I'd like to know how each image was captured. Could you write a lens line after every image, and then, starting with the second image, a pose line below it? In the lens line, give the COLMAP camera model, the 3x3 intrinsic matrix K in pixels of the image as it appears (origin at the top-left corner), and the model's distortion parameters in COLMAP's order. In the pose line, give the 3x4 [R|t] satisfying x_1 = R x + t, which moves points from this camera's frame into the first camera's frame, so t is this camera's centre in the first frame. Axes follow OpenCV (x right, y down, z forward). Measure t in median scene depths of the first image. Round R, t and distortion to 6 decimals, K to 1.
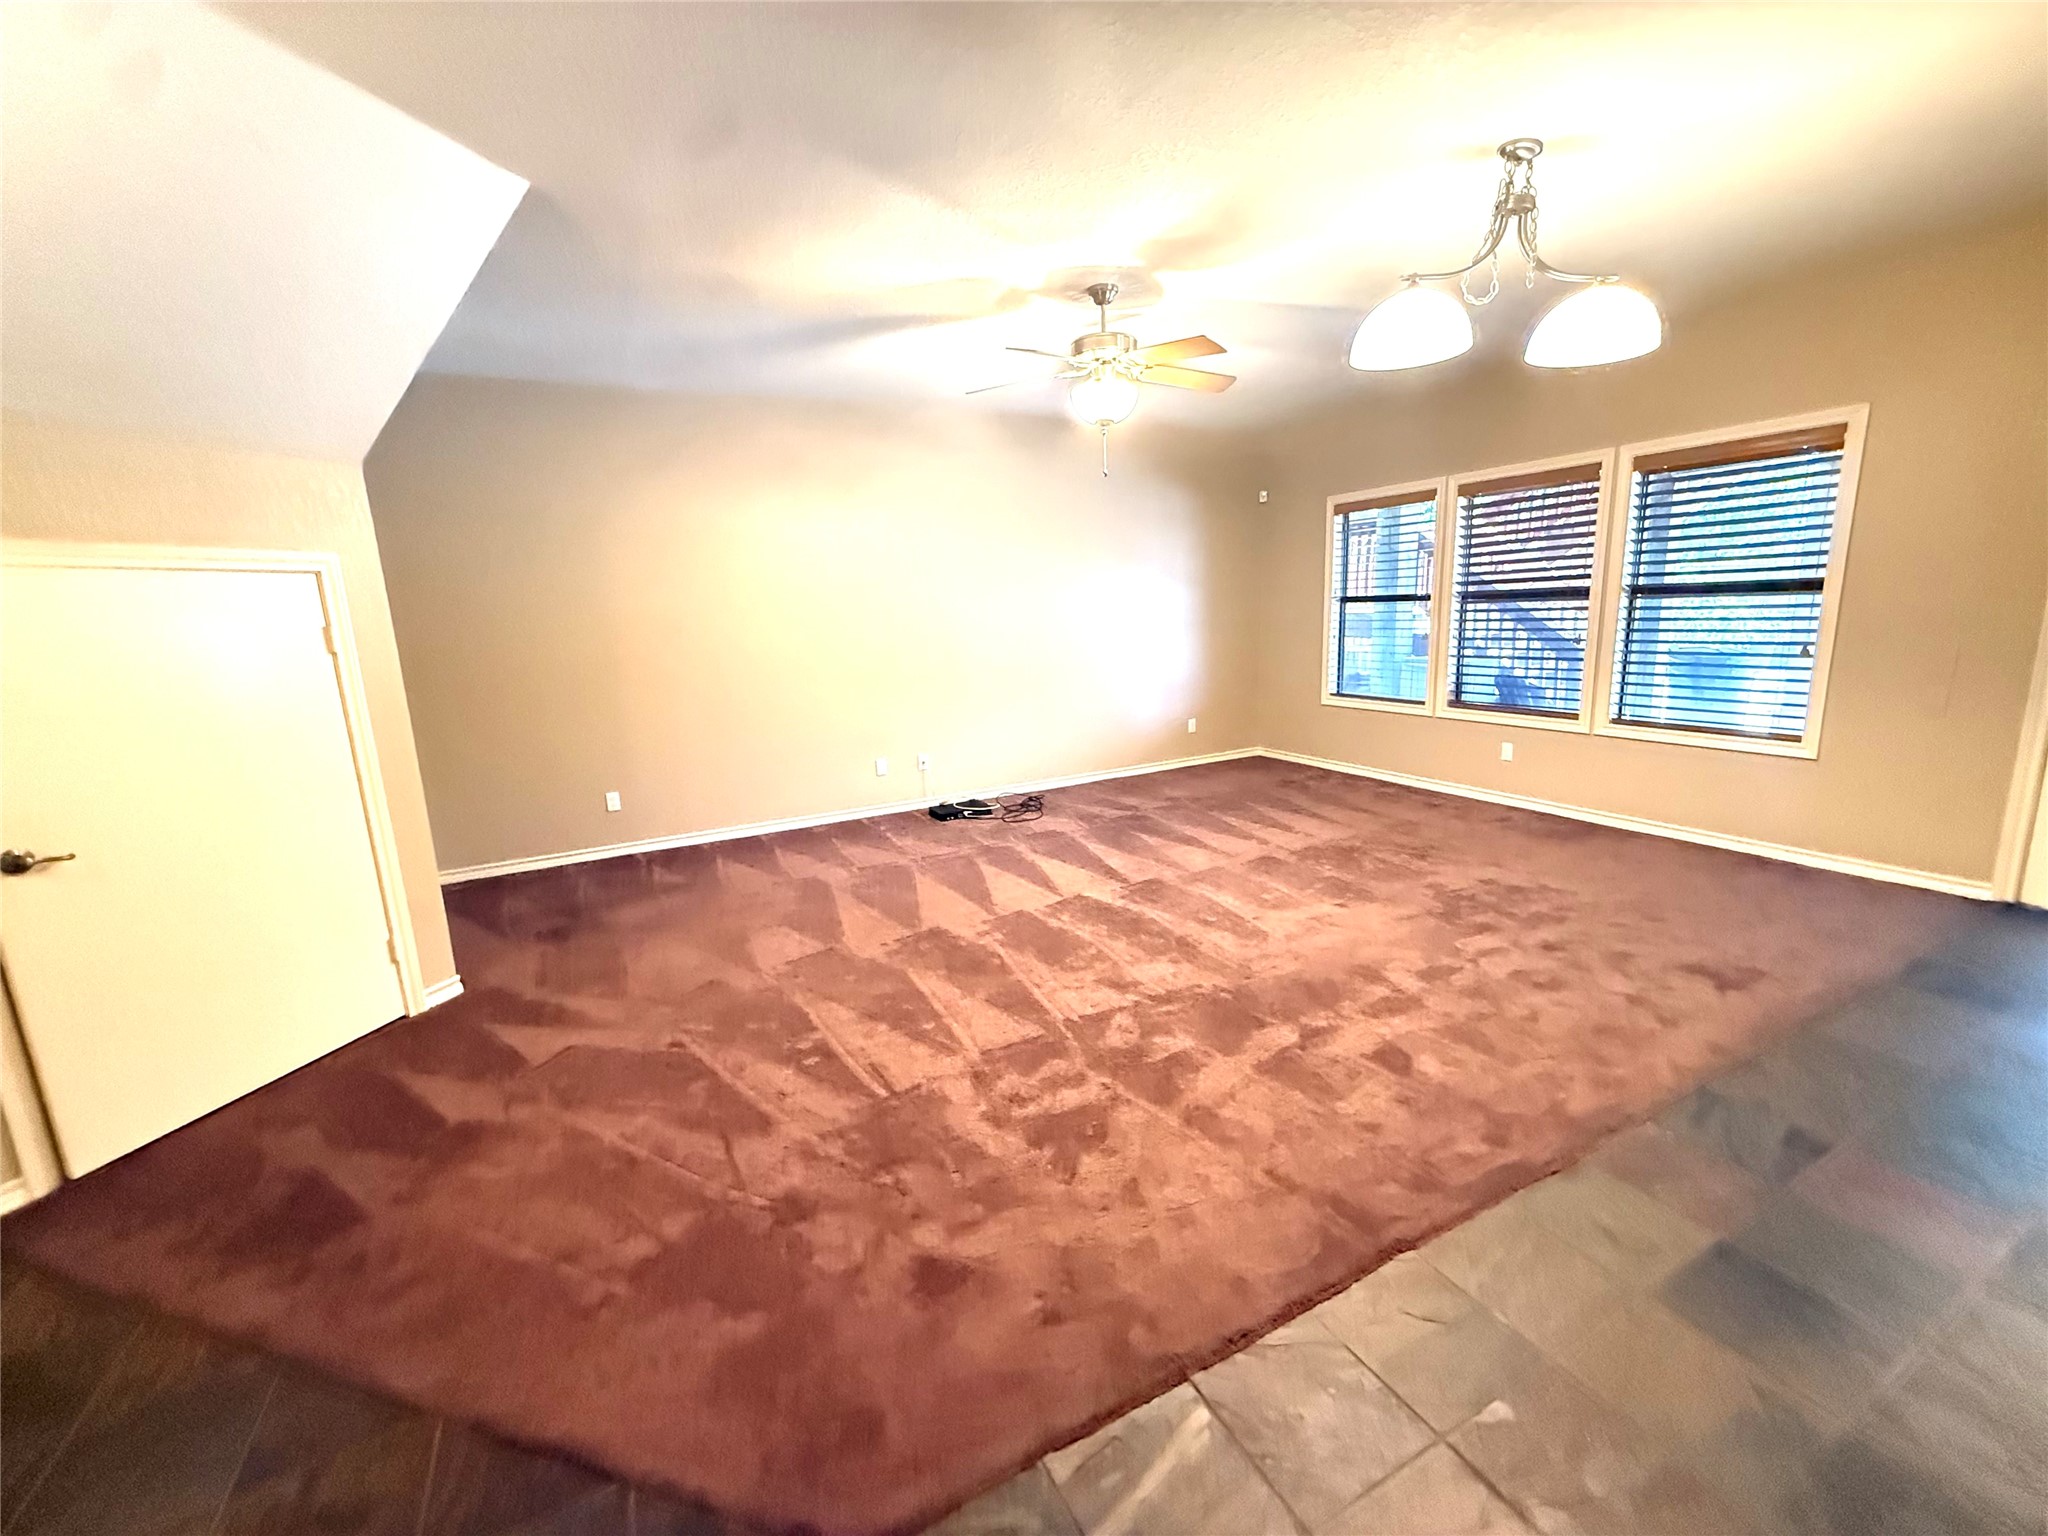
lens RADIAL K [[819.1, 0, 1022.9], [0, 819.1, 775.9], [0, 0, 1]] dist [-0.000858, -0.000013]
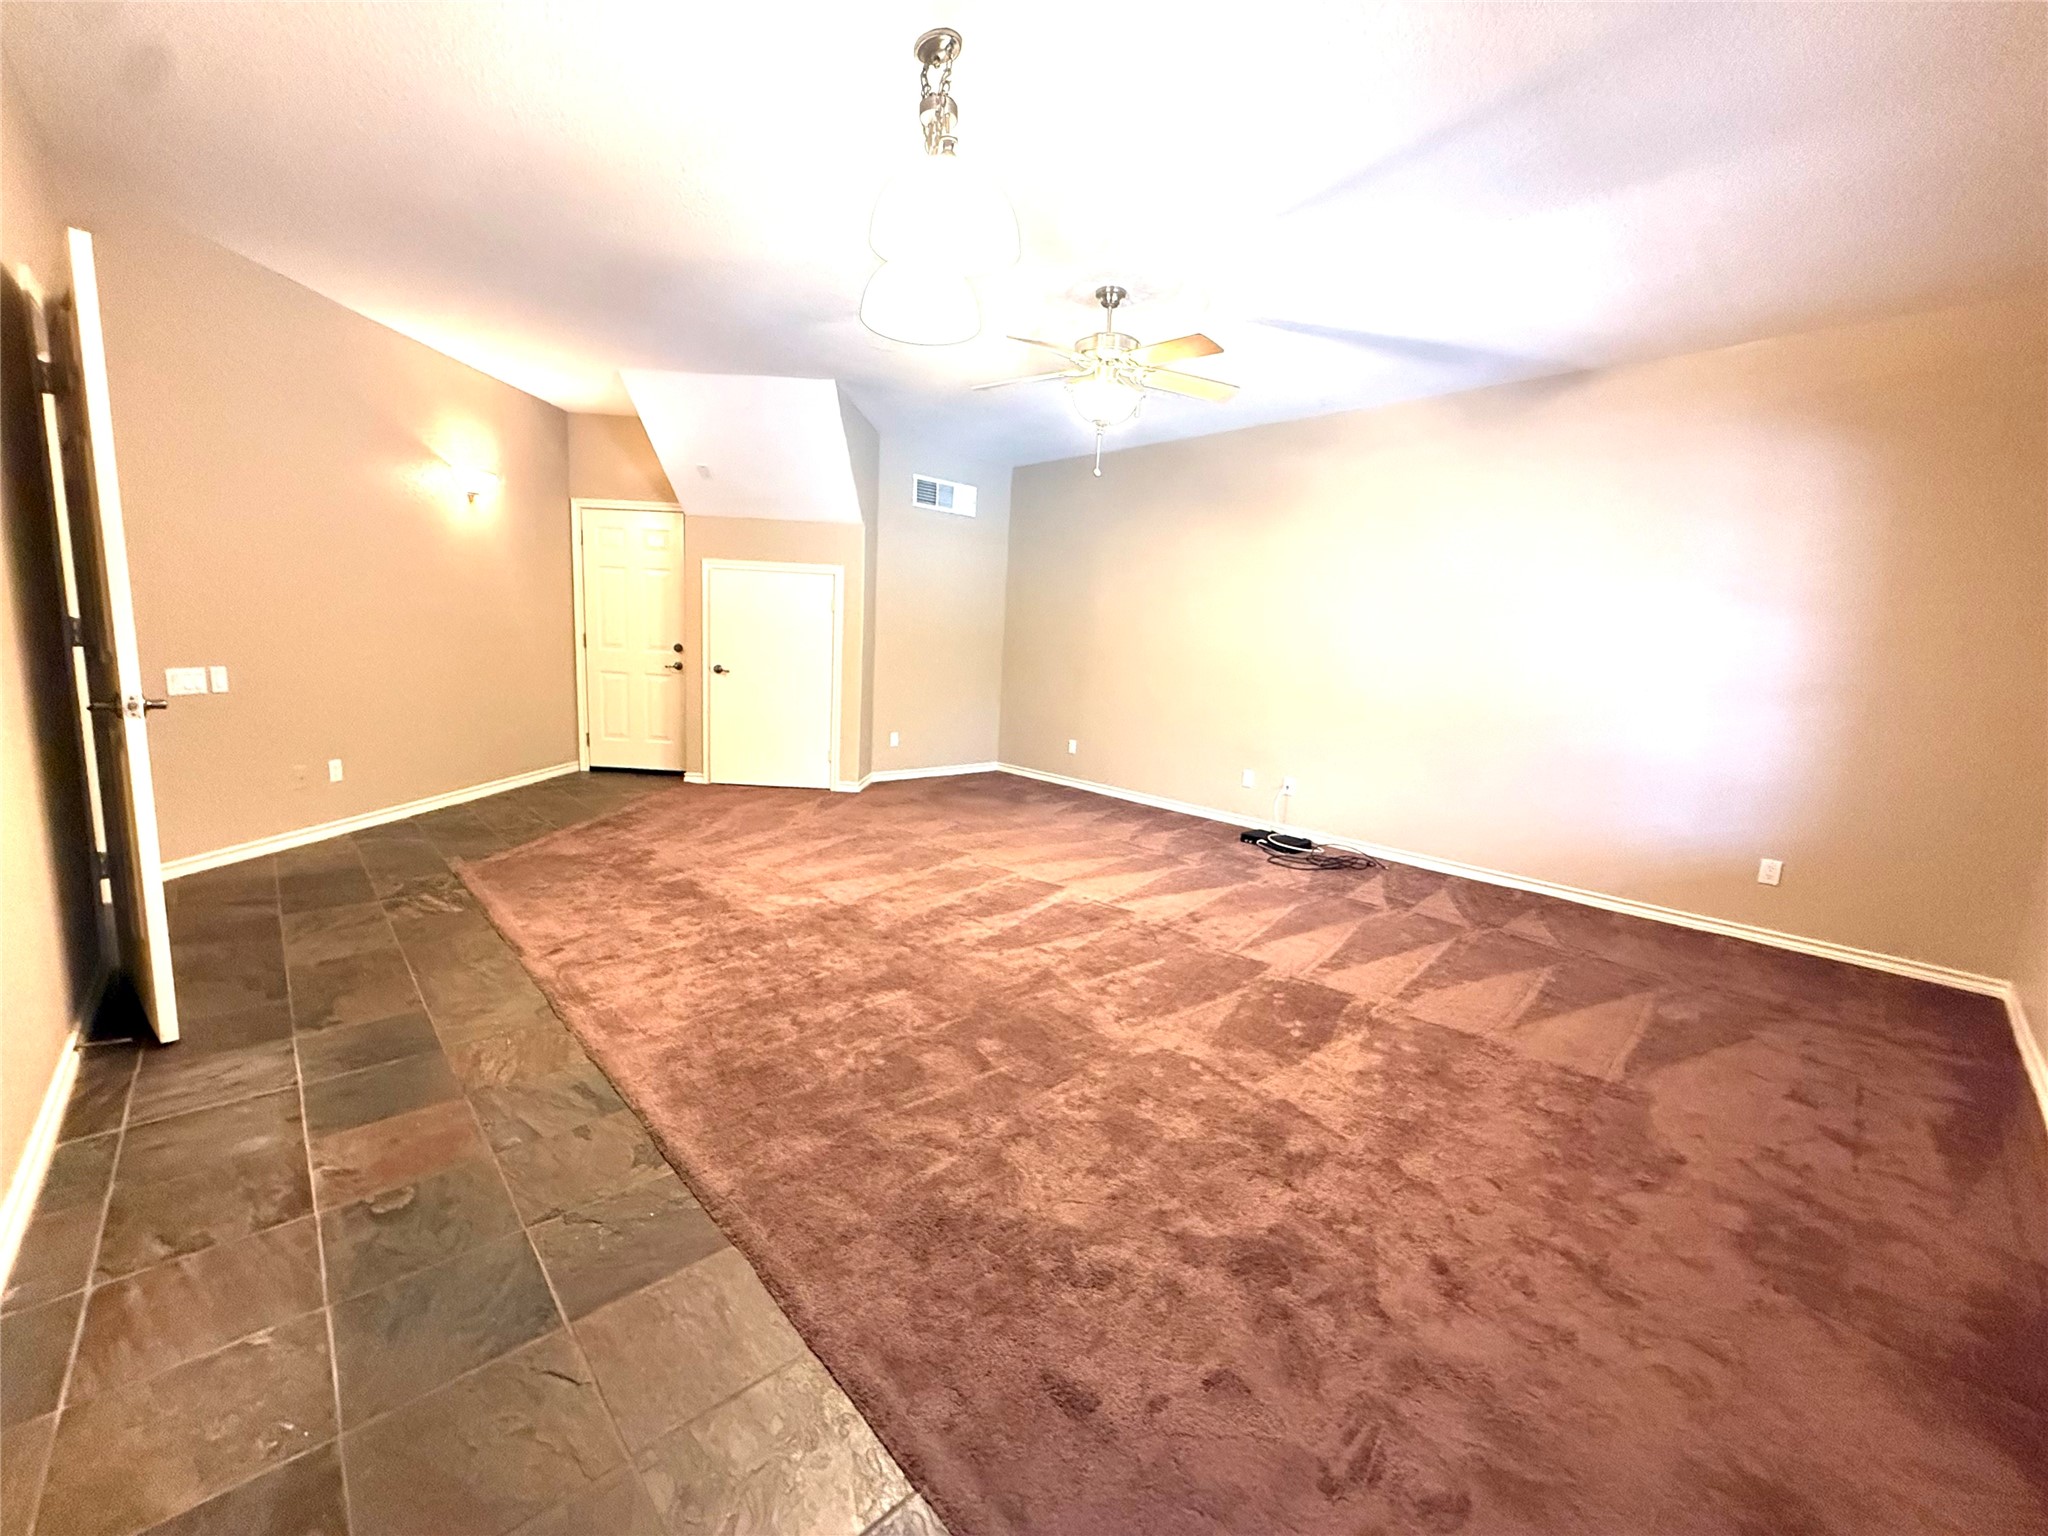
lens RADIAL K [[819.1, 0, 1024.3], [0, 819.1, 763.0], [0, 0, 1]] dist [-0.000858, -0.000013]
pose [[0.268786, 0.195963, -0.943055, 0.828383], [-0.263204, 0.956765, 0.123794, -0.096767], [0.926541, 0.214942, 0.308744, 0.511442]]
